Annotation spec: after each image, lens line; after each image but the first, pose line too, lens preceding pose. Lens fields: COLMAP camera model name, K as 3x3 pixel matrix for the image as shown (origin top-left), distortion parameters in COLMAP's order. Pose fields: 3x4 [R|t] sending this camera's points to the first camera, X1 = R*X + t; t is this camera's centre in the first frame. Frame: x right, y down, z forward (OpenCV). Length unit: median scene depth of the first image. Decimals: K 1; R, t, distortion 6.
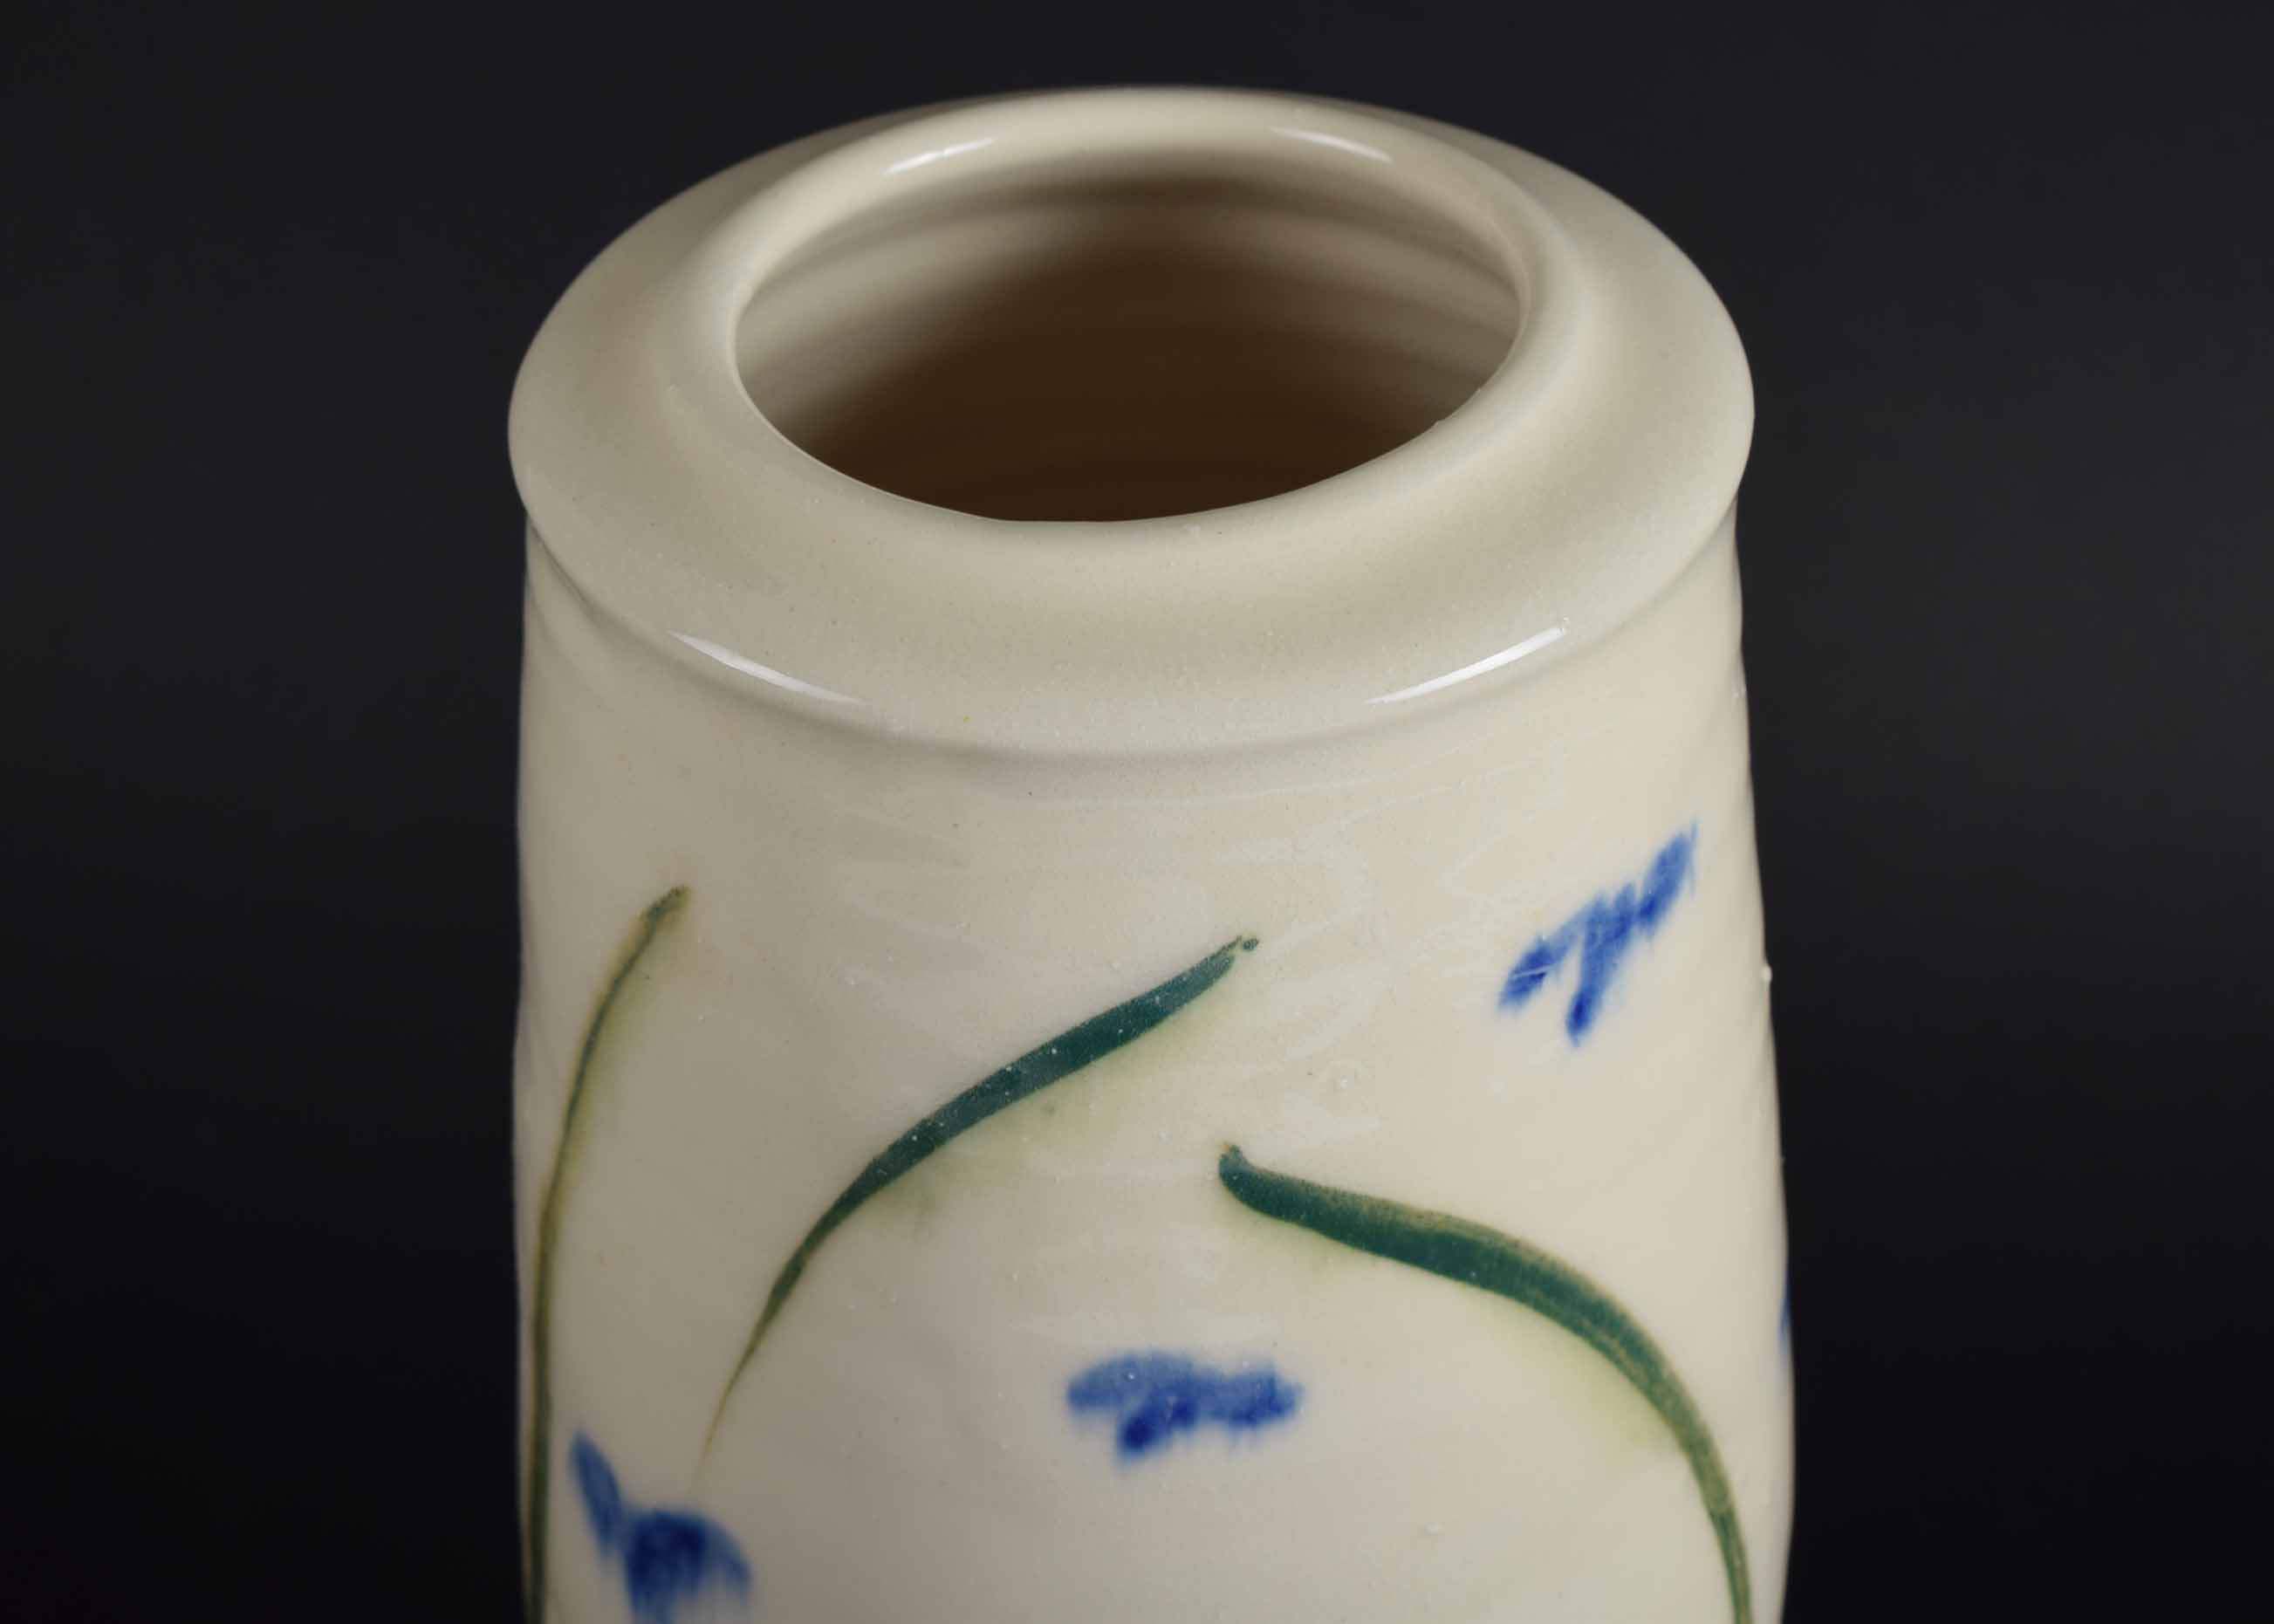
lens RADIAL K [[4865.7, 0, 1130.7], [0, 4865.7, 811.8], [0, 0, 1]] dist [0.344678, 0.000000]
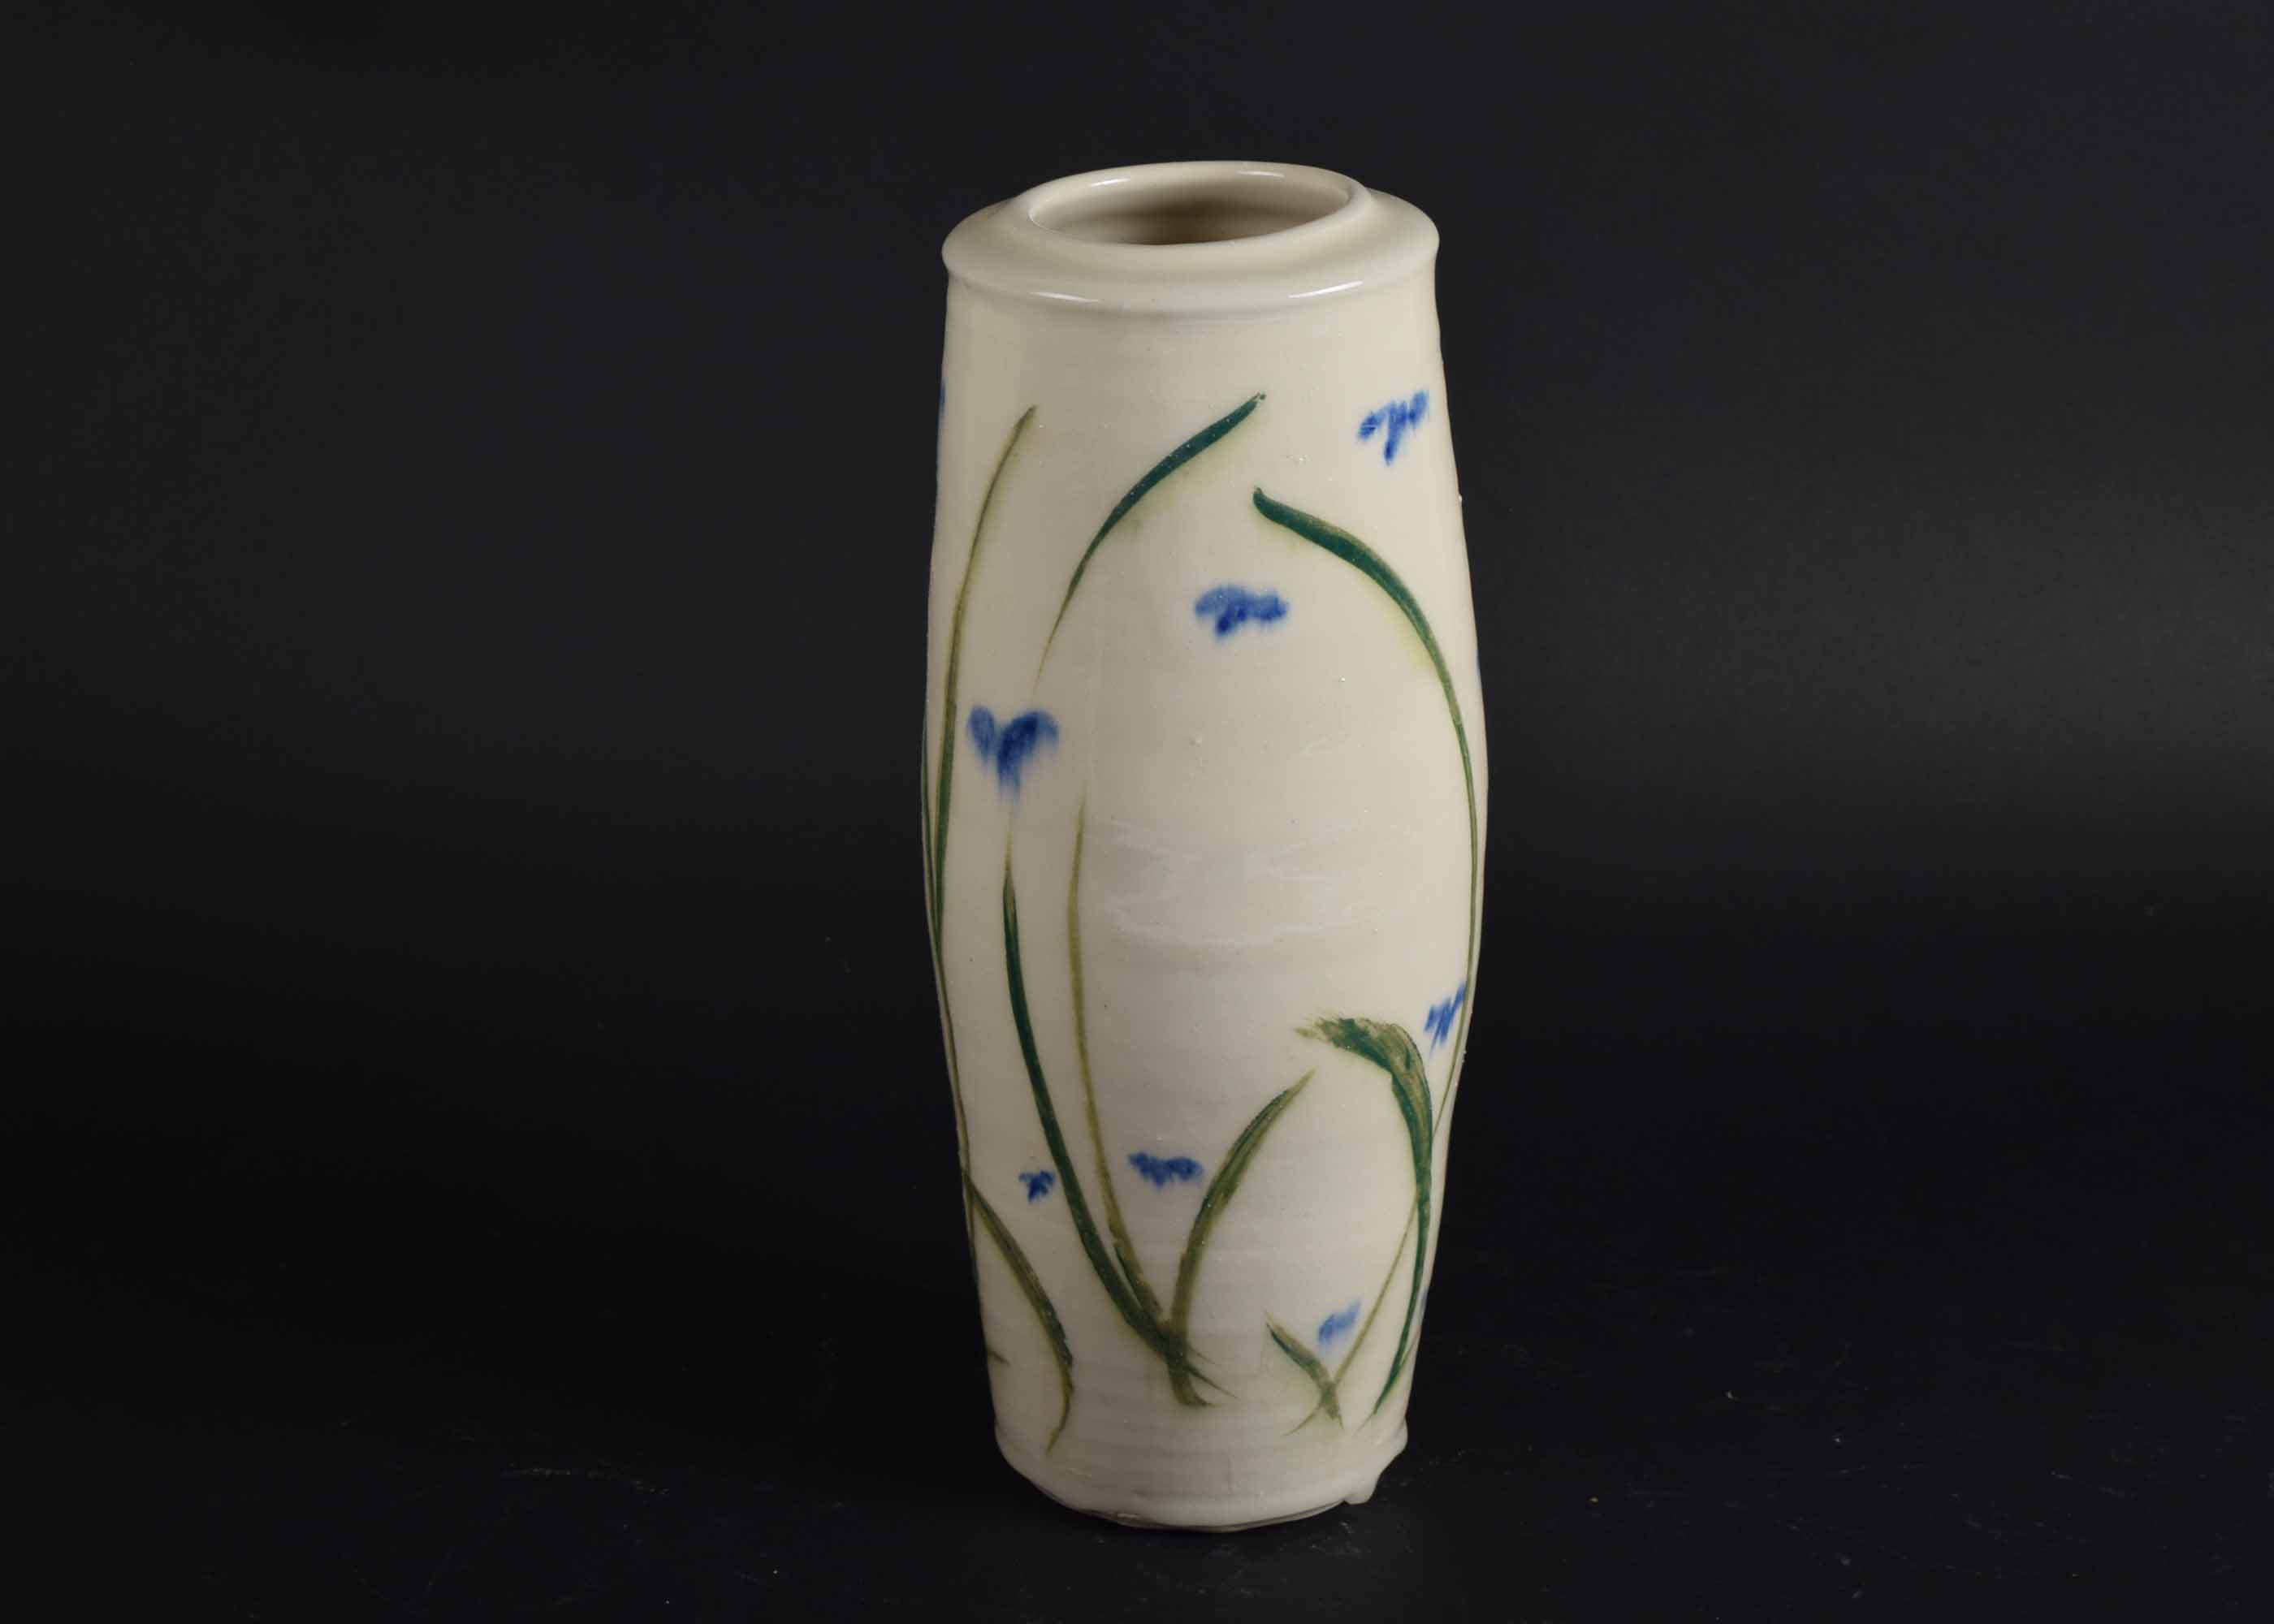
lens RADIAL K [[4865.2, 0, 1141.1], [0, 4865.2, 812.0], [0, 0, 1]] dist [0.344678, 0.000000]
pose [[0.995433, -0.041422, 0.086010, -0.257467], [0.062881, 0.962398, -0.264267, 0.871663], [-0.071830, 0.268468, 0.960607, -1.346677]]
